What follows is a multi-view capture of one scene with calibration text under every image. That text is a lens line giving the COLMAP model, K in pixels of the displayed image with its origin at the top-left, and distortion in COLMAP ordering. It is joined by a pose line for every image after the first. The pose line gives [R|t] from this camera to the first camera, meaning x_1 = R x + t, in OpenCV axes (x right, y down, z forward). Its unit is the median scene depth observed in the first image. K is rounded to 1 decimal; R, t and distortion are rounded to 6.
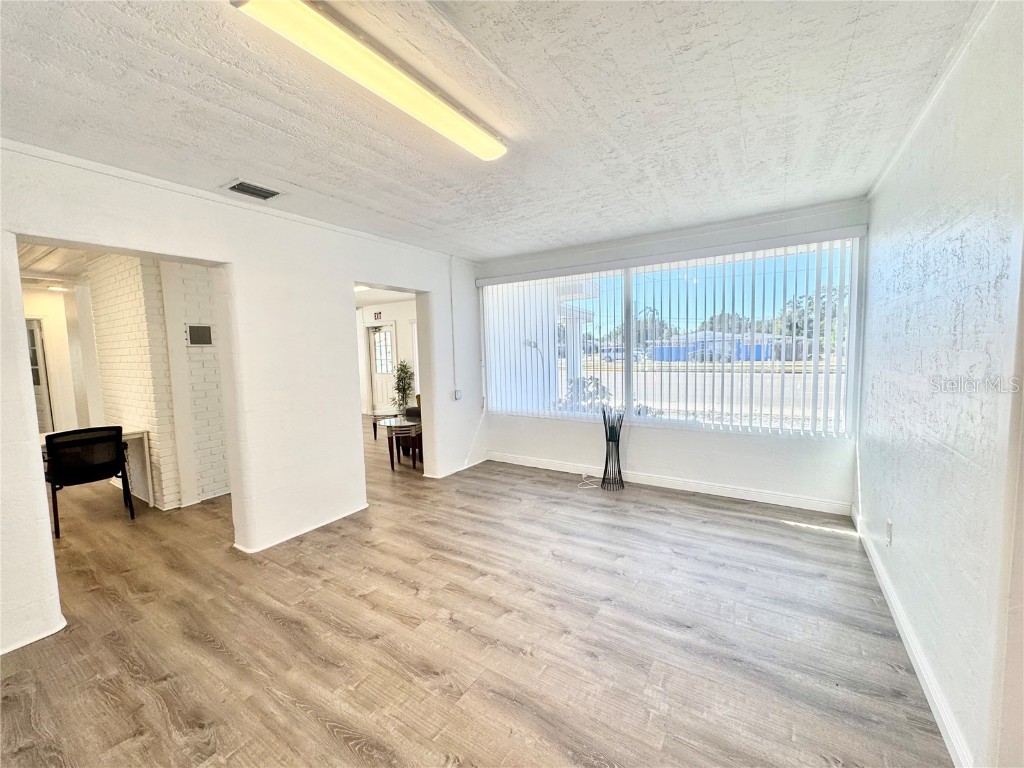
lens RADIAL K [[412.2, 0, 512.0], [0, 412.2, 384.0], [0, 0, 1]] dist [-0.002173, -0.000421]
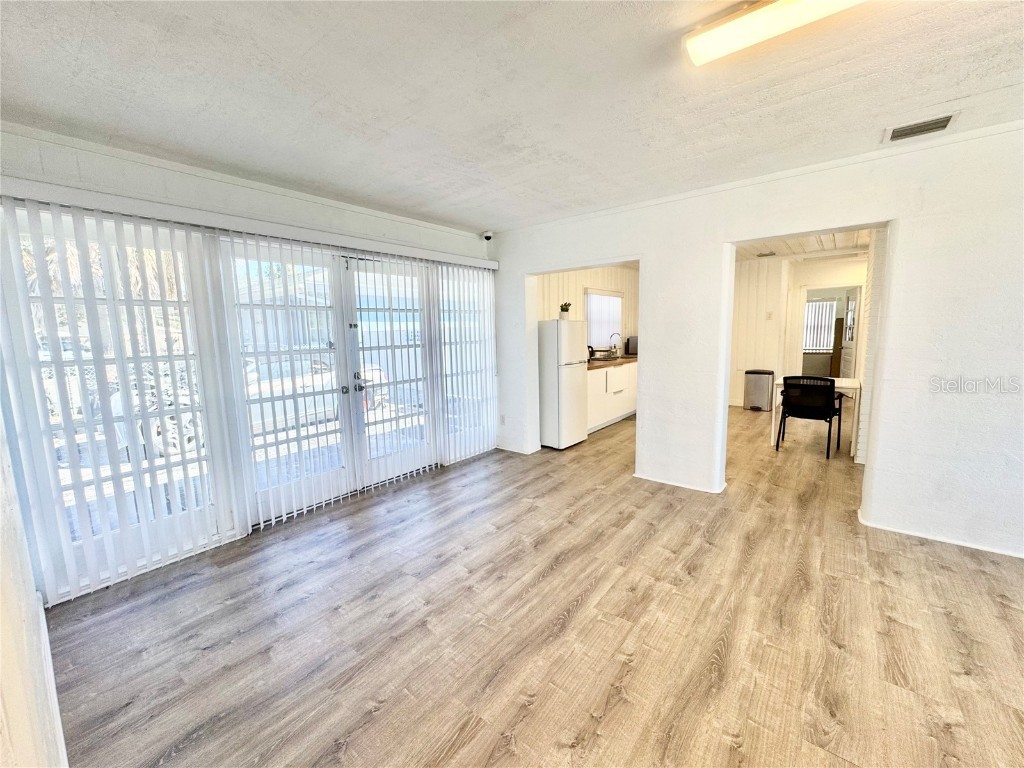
lens RADIAL K [[409.0, 0, 512.0], [0, 409.0, 384.0], [0, 0, 1]] dist [-0.002860, 0.000232]
pose [[-0.100564, 0.158281, -0.982260, 0.478996], [-0.060370, 0.984475, 0.164818, -0.034559], [0.993097, 0.075874, -0.089448, 0.321491]]
